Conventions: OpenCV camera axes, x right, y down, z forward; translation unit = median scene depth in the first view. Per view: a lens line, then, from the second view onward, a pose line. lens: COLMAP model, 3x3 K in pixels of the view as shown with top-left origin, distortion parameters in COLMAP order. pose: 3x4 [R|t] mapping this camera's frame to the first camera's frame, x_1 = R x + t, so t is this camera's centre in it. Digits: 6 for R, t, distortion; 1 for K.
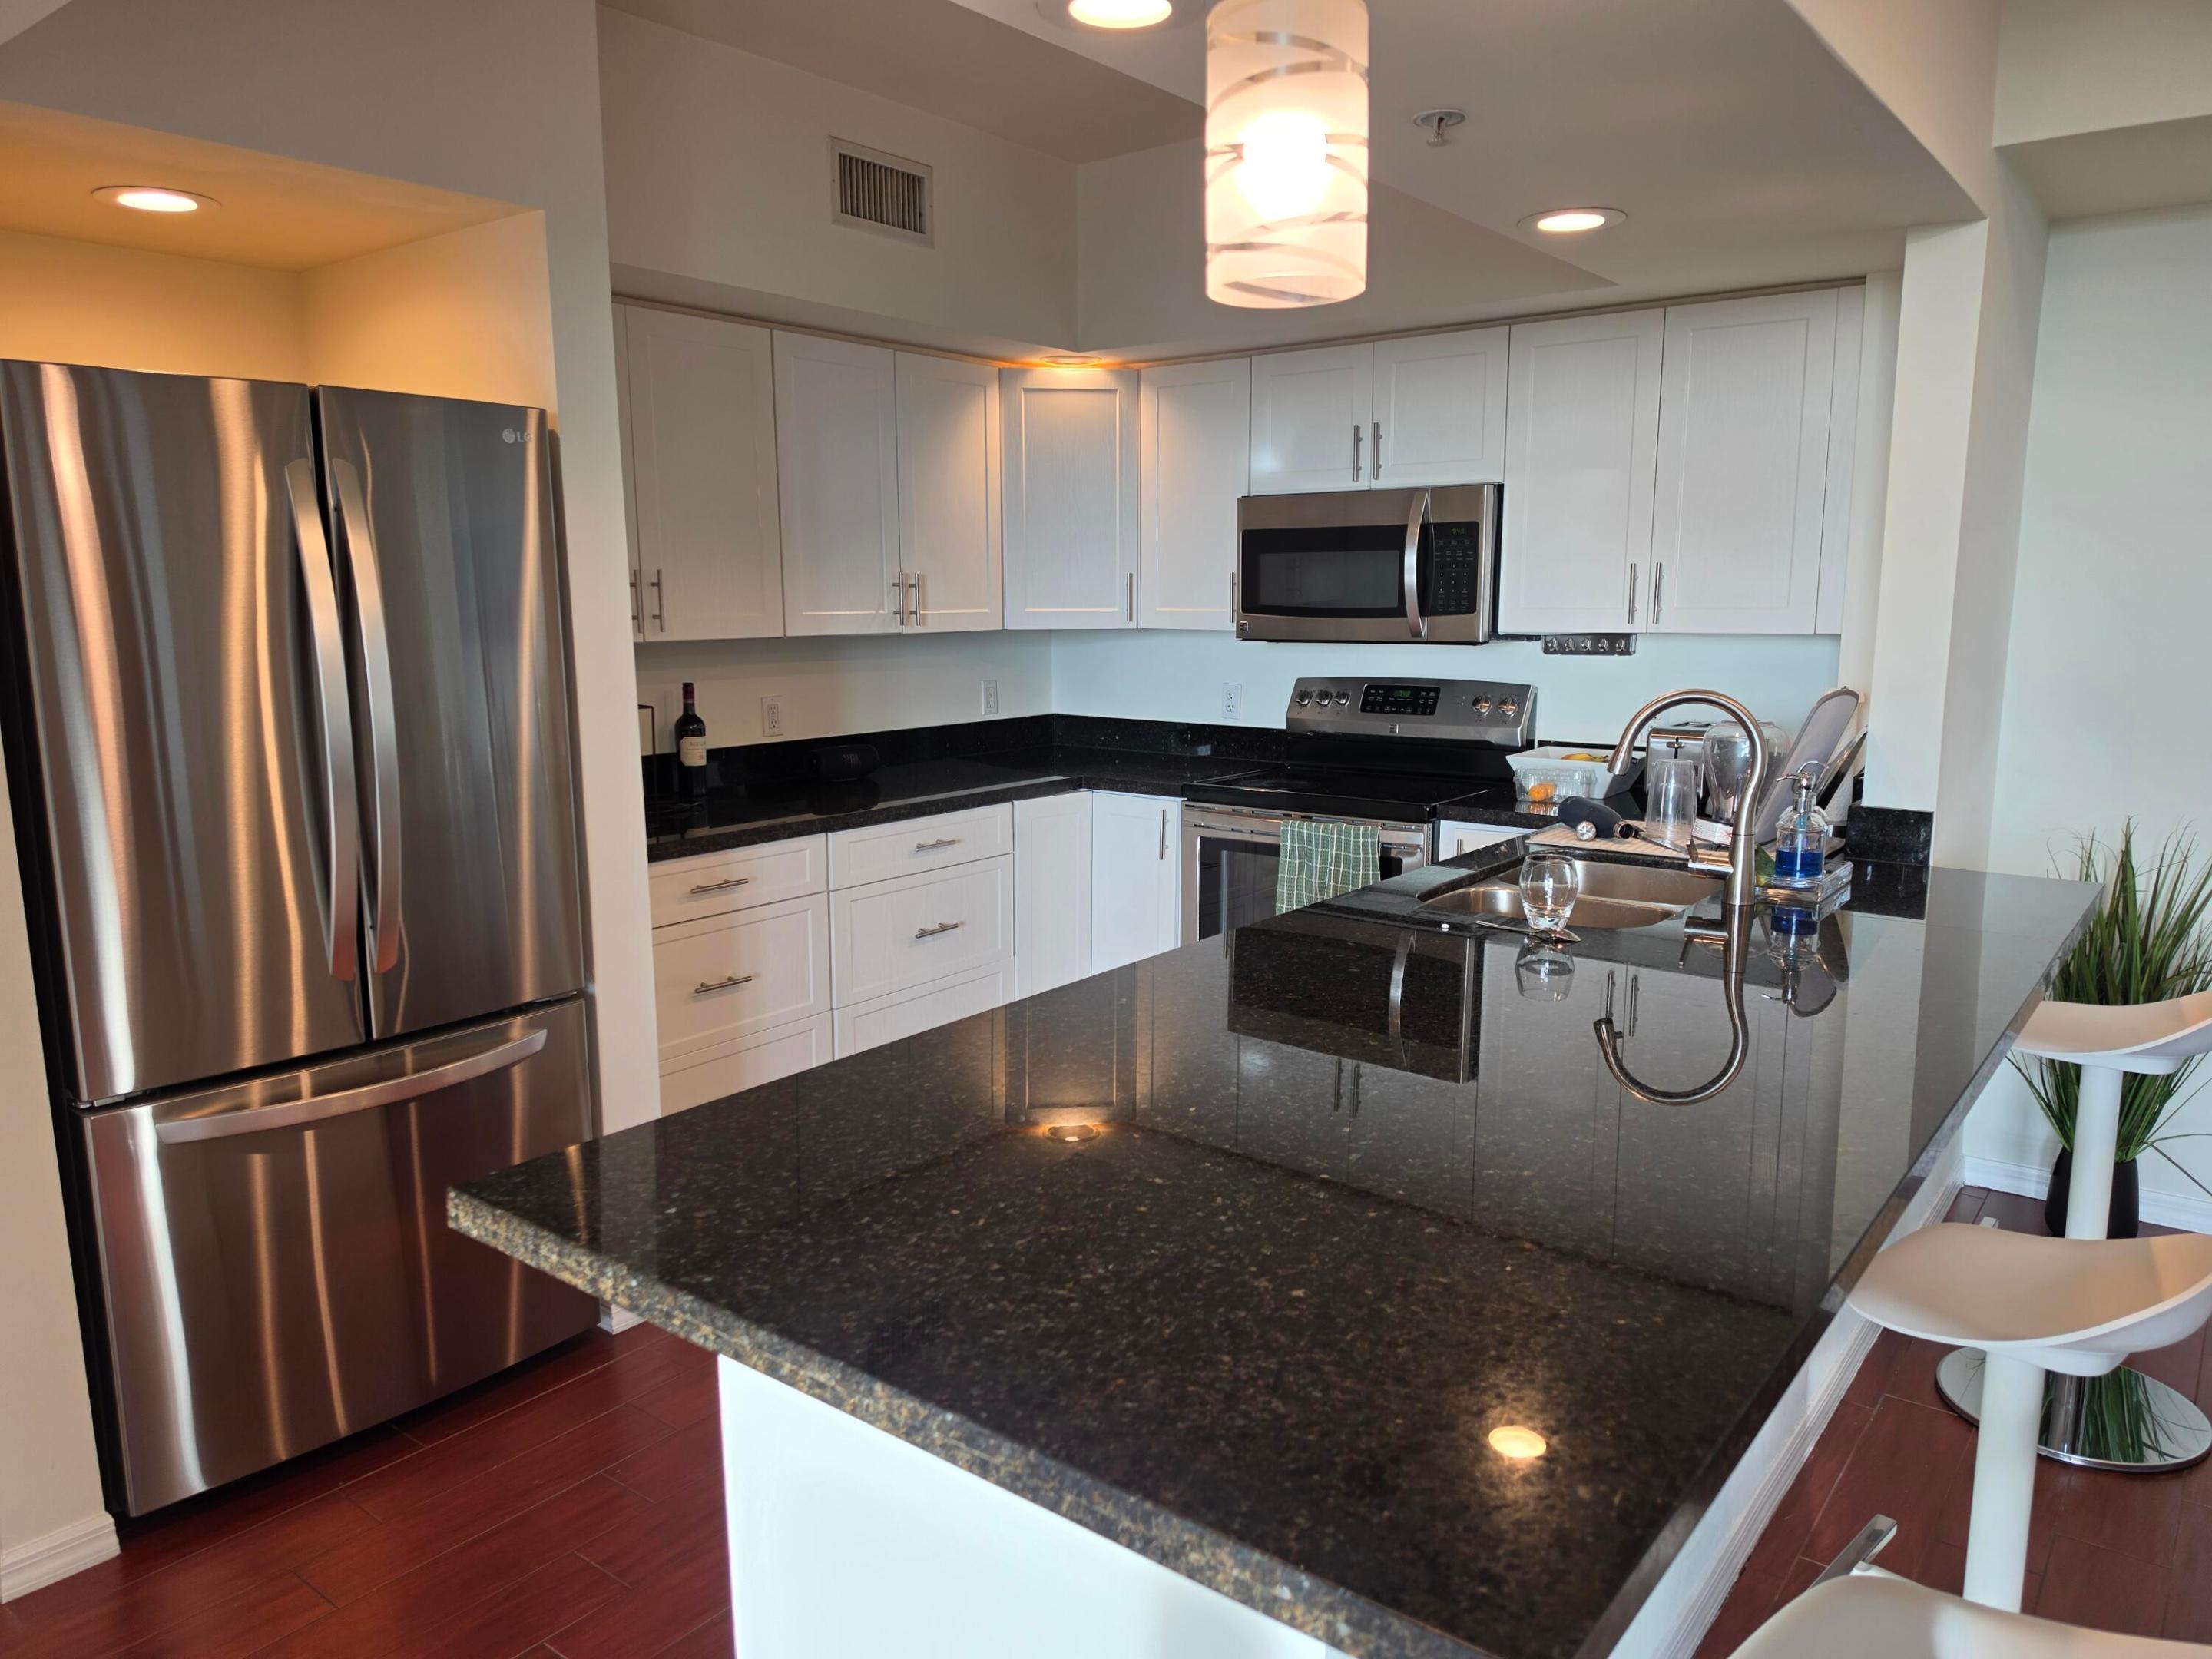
lens RADIAL K [[1514.6, 0, 1106.0], [0, 1514.6, 829.5], [0, 0, 1]] dist [0.111596, -0.001853]
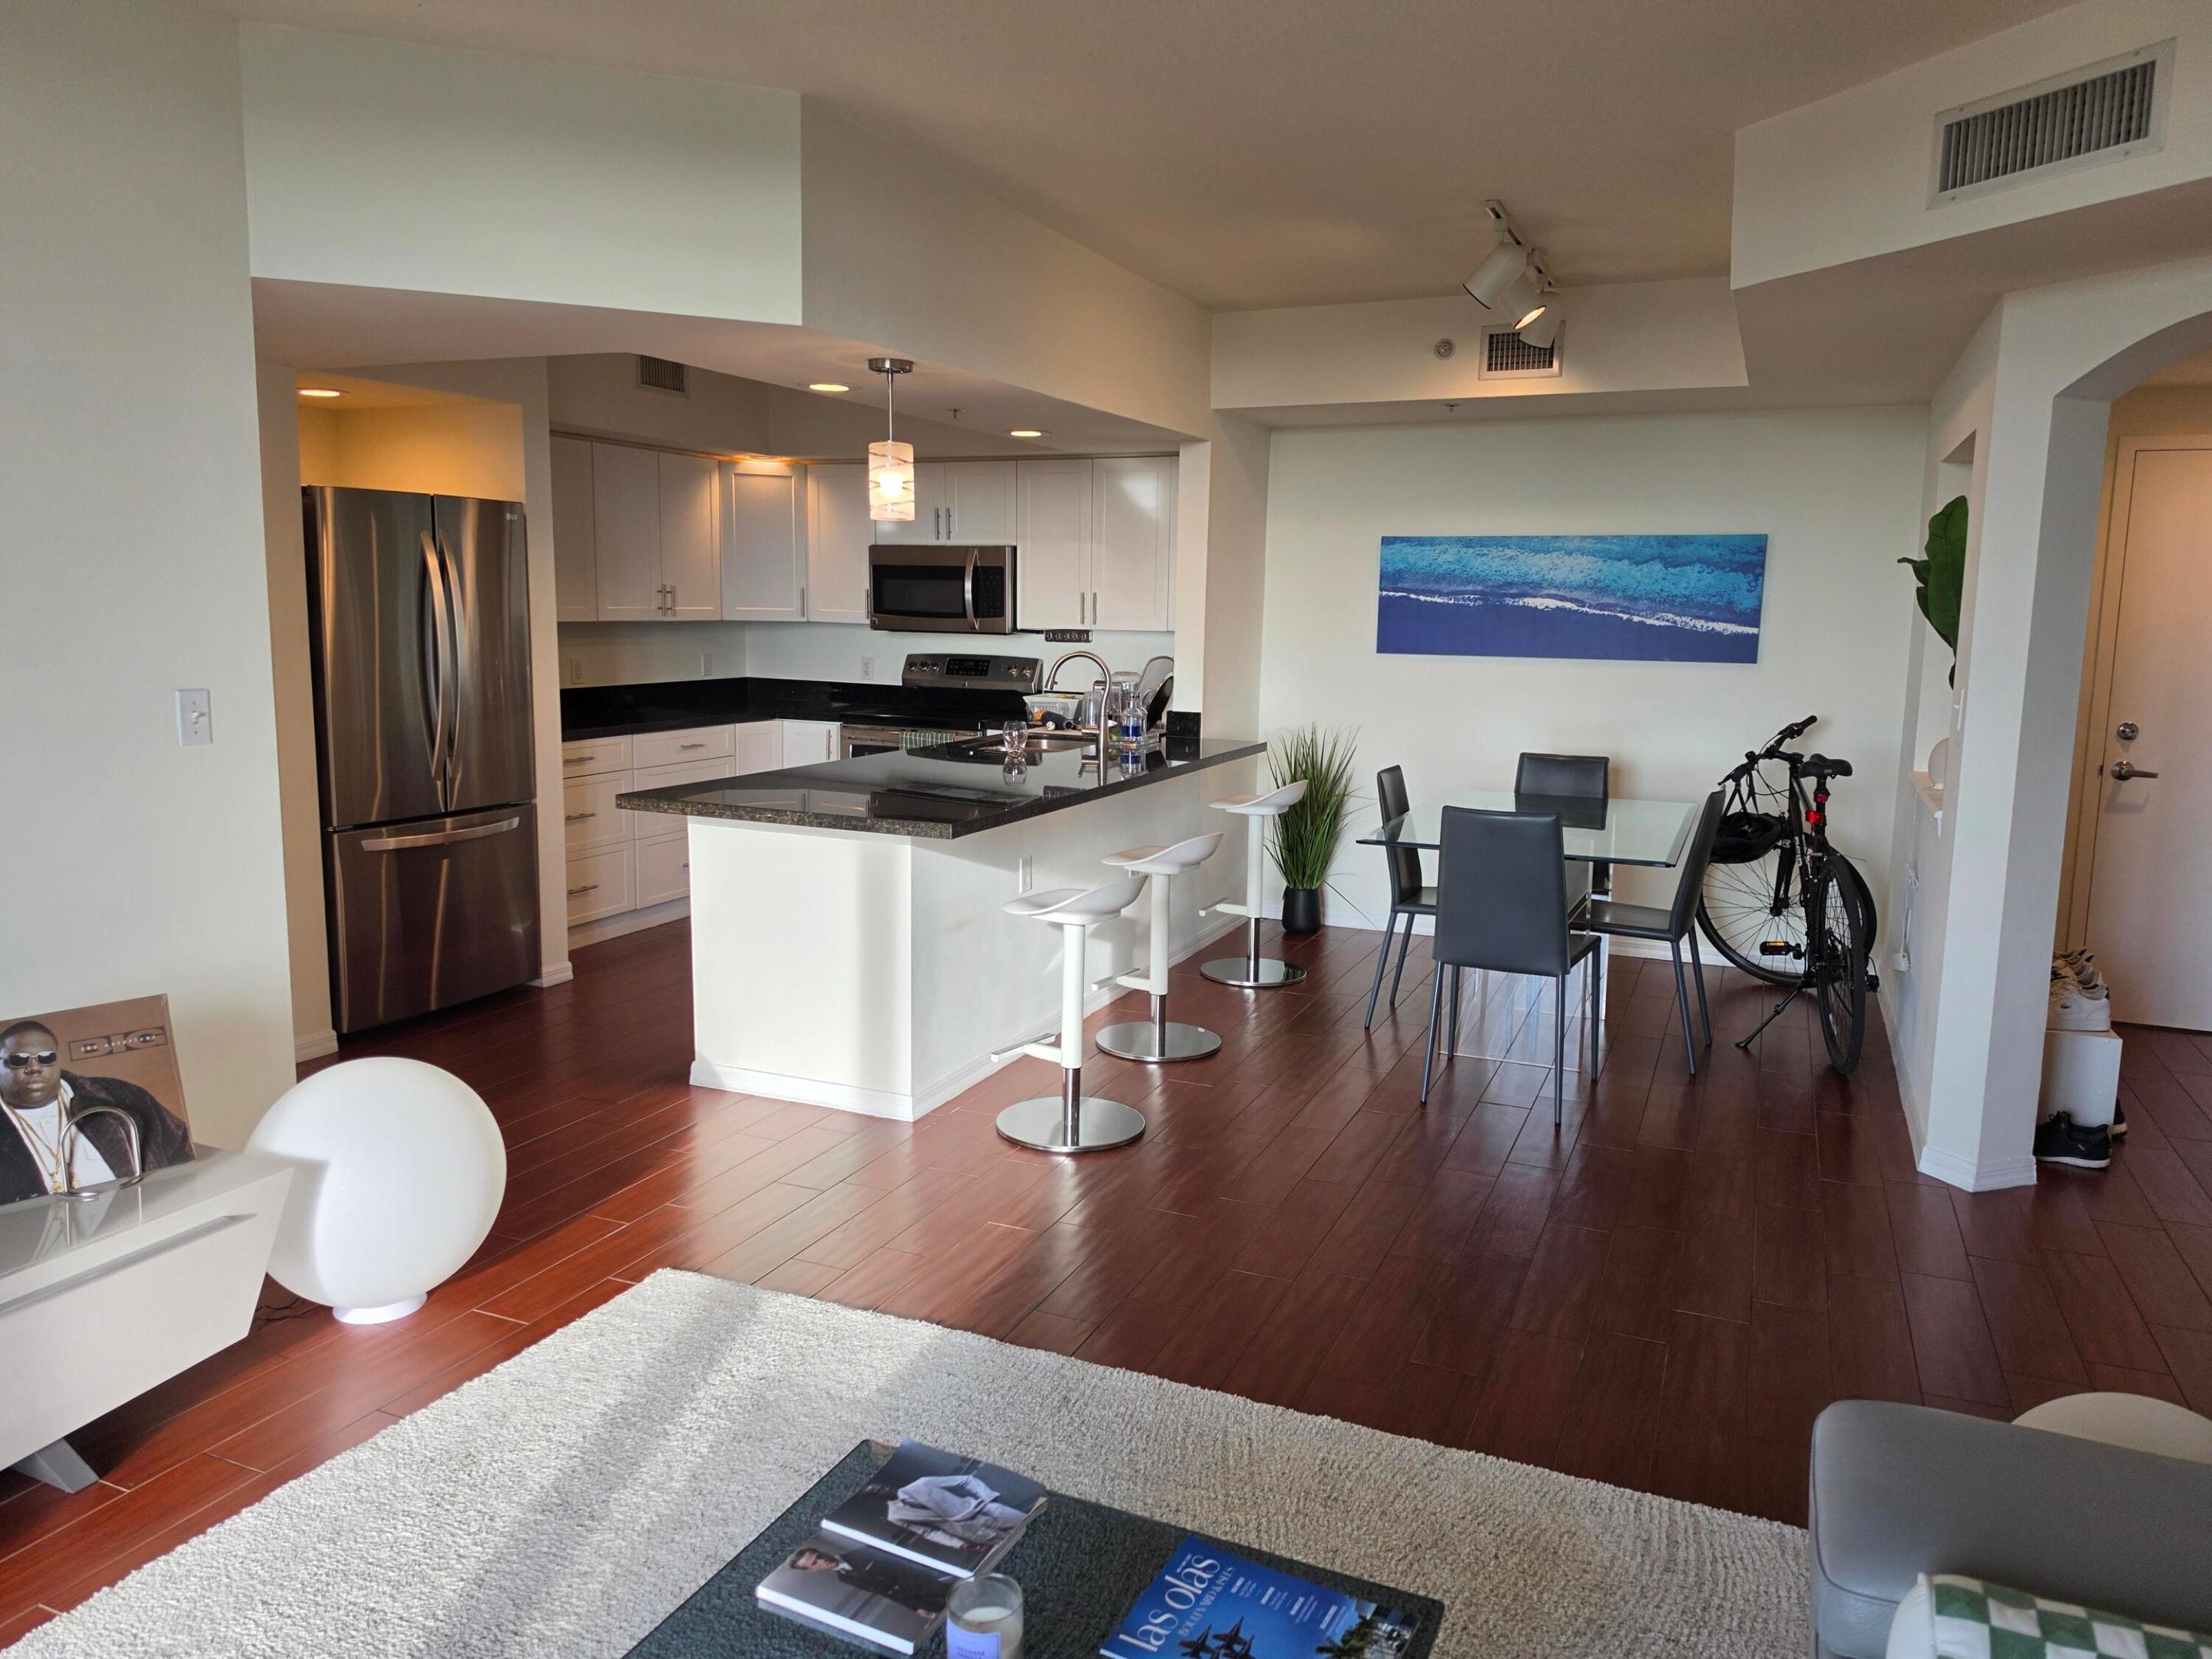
lens RADIAL K [[1514.6, 0, 1106.0], [0, 1514.6, 829.5], [0, 0, 1]] dist [0.111596, -0.001853]
pose [[0.969479, -0.016584, 0.244615, -0.081303], [0.017951, 0.999833, -0.003360, 0.113082], [-0.244518, 0.007648, 0.969615, -0.736551]]
